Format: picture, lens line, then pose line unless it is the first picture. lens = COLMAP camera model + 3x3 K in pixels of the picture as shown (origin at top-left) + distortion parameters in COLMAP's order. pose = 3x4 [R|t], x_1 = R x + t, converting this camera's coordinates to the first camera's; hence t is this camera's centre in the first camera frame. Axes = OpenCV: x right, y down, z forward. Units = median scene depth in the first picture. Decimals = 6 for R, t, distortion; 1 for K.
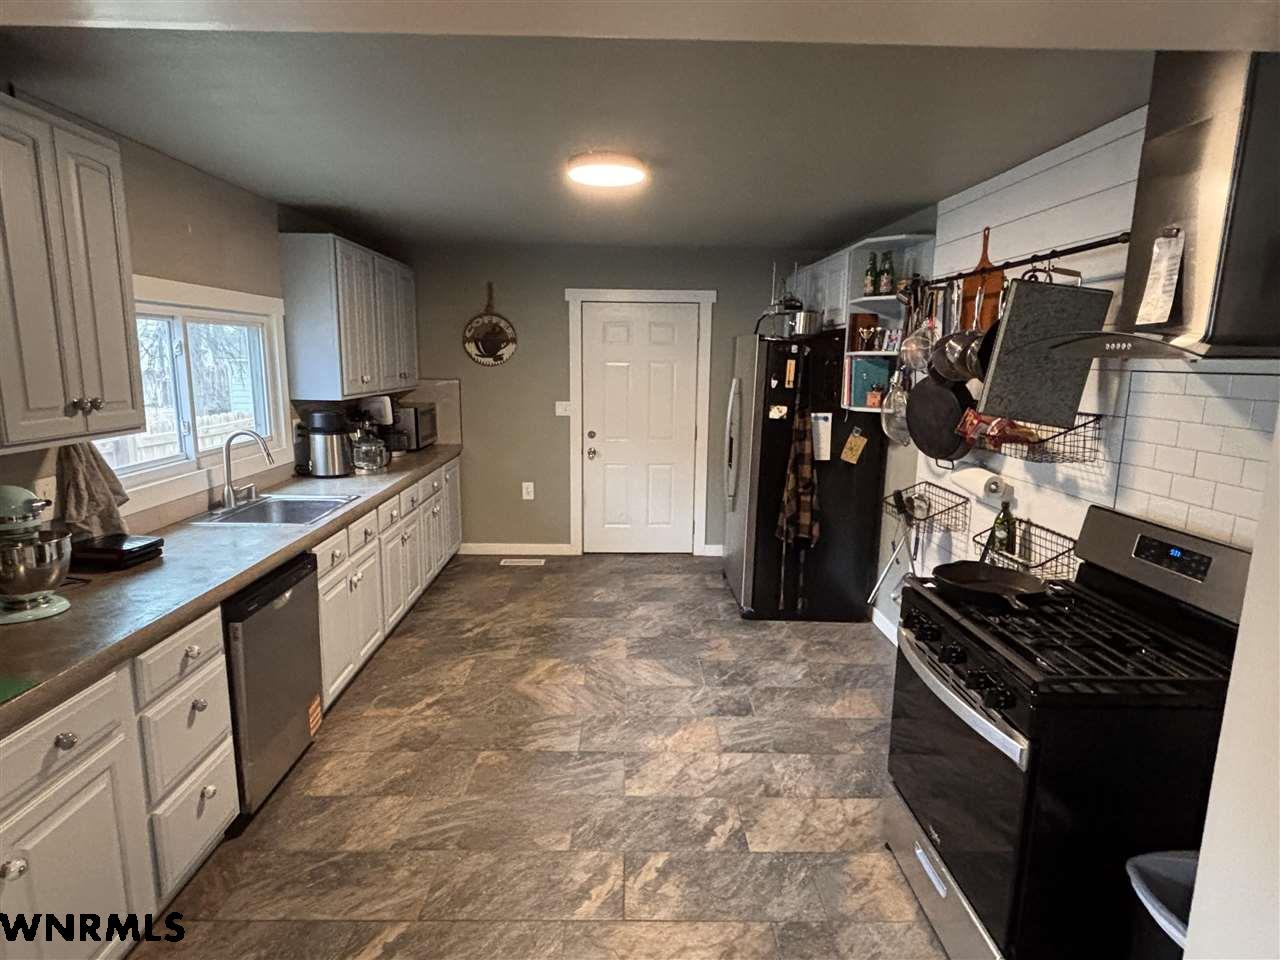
lens RADIAL K [[702.6, 0, 637.9], [0, 702.6, 484.8], [0, 0, 1]] dist [0.045908, -0.061240]
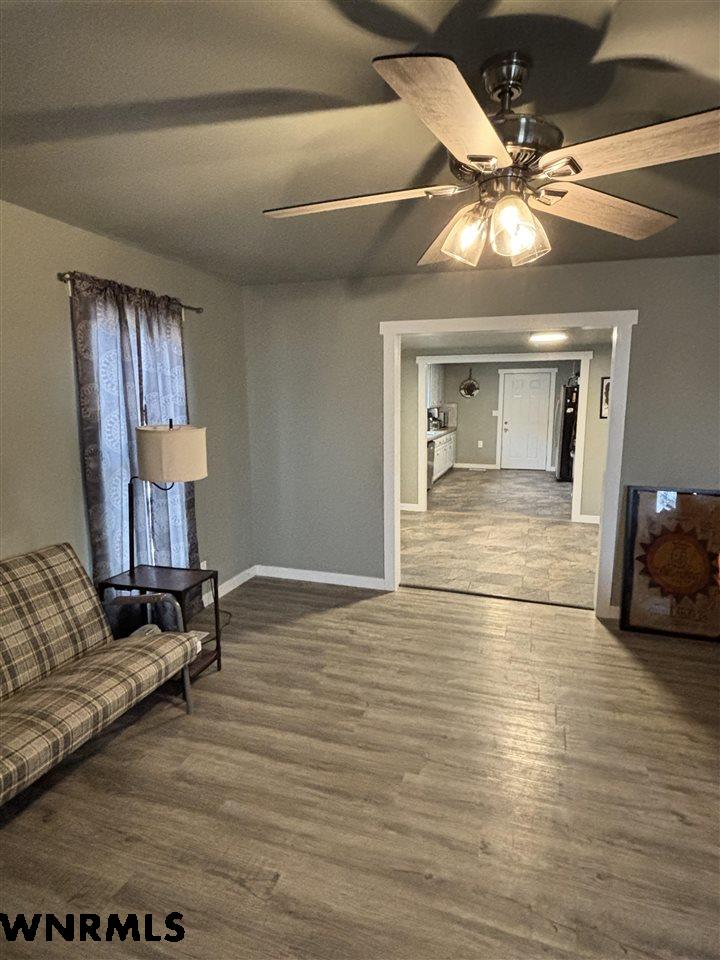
lens RADIAL K [[527.0, 0, 357.4], [0, 527.0, 484.0], [0, 0, 1]] dist [0.045908, -0.061240]
pose [[0.940032, 0.040002, -0.338734, 0.127162], [-0.047238, 0.998797, -0.013139, 0.289492], [0.337801, 0.028352, 0.940791, -1.459529]]
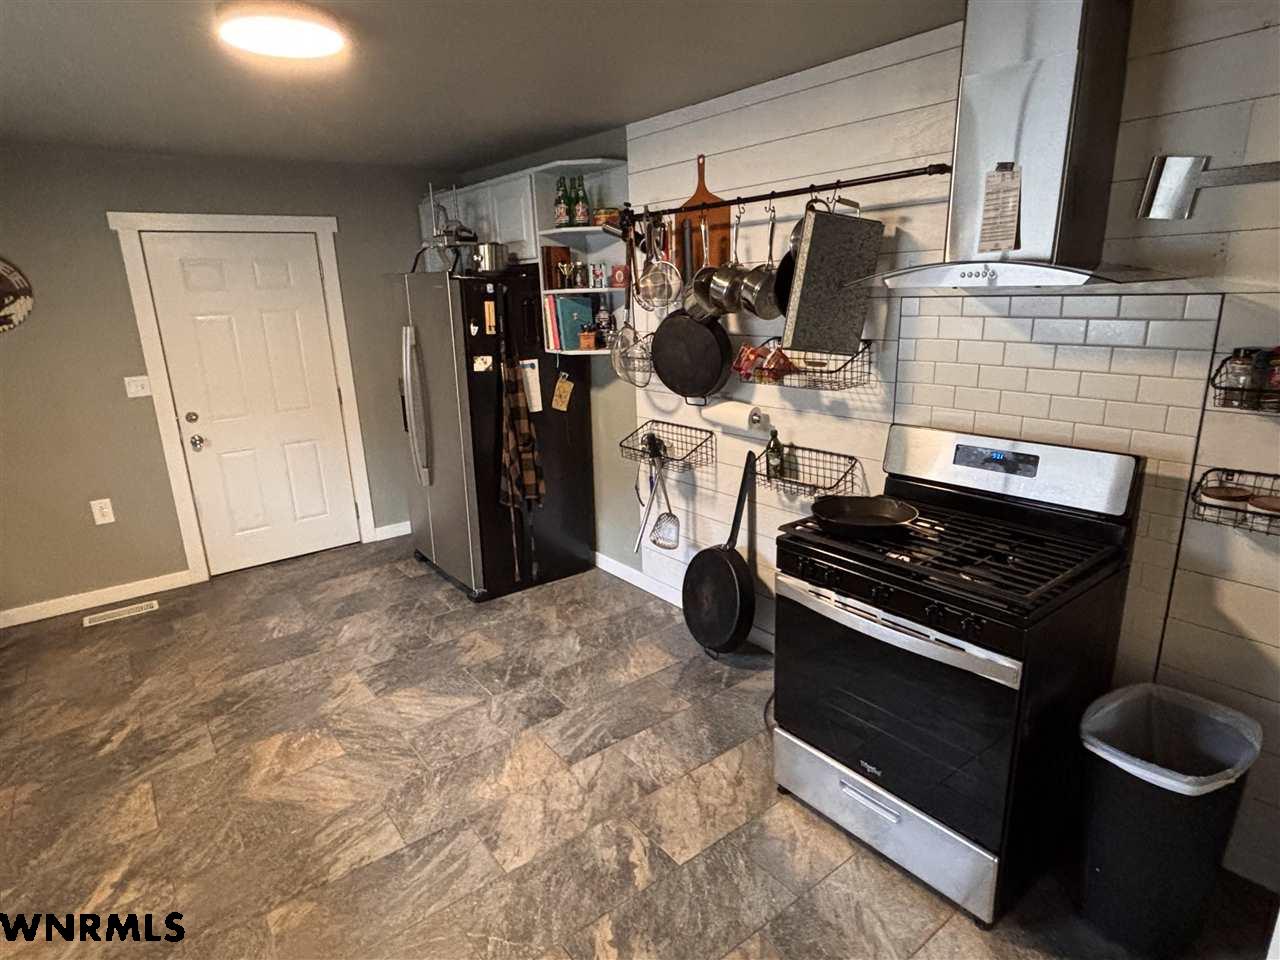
lens RADIAL K [[702.6, 0, 637.9], [0, 702.6, 484.8], [0, 0, 1]] dist [0.045908, -0.061240]
pose [[0.801168, -0.195836, 0.565489, -0.169126], [0.146489, 0.980369, 0.131974, -0.043894], [-0.580233, -0.022895, 0.814128, 0.182127]]
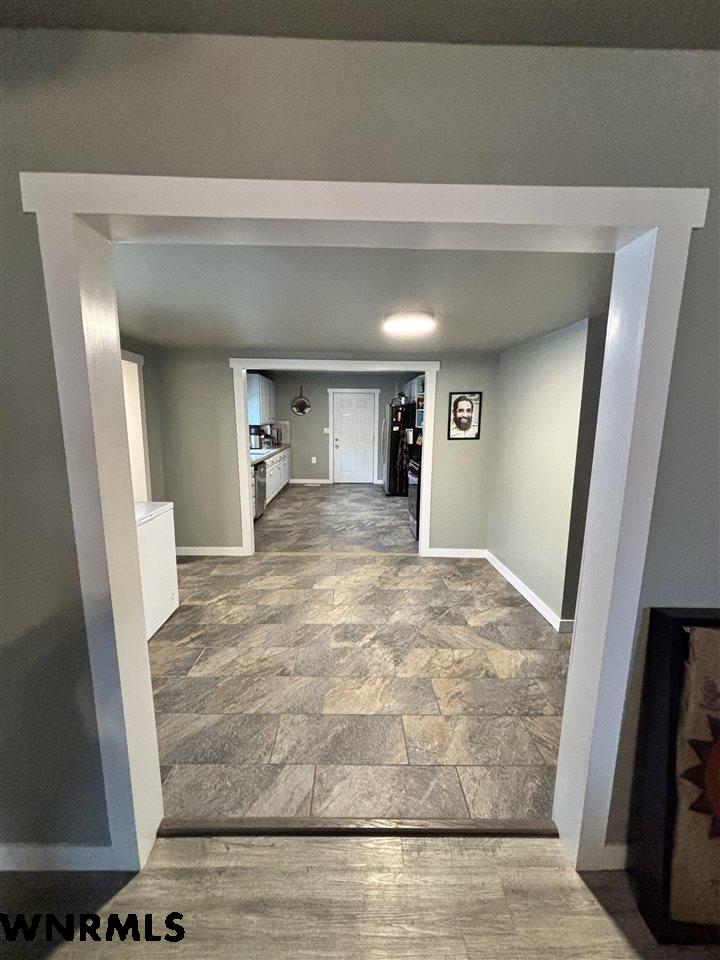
lens RADIAL K [[394.7, 0, 359.9], [0, 394.7, 489.4], [0, 0, 1]] dist [-0.000598, -0.000215]
pose [[1.000000, -0.000104, 0.000748, 0.035565], [0.000105, 0.999999, -0.001171, 0.174796], [-0.000748, 0.001171, 0.999999, -0.789266]]
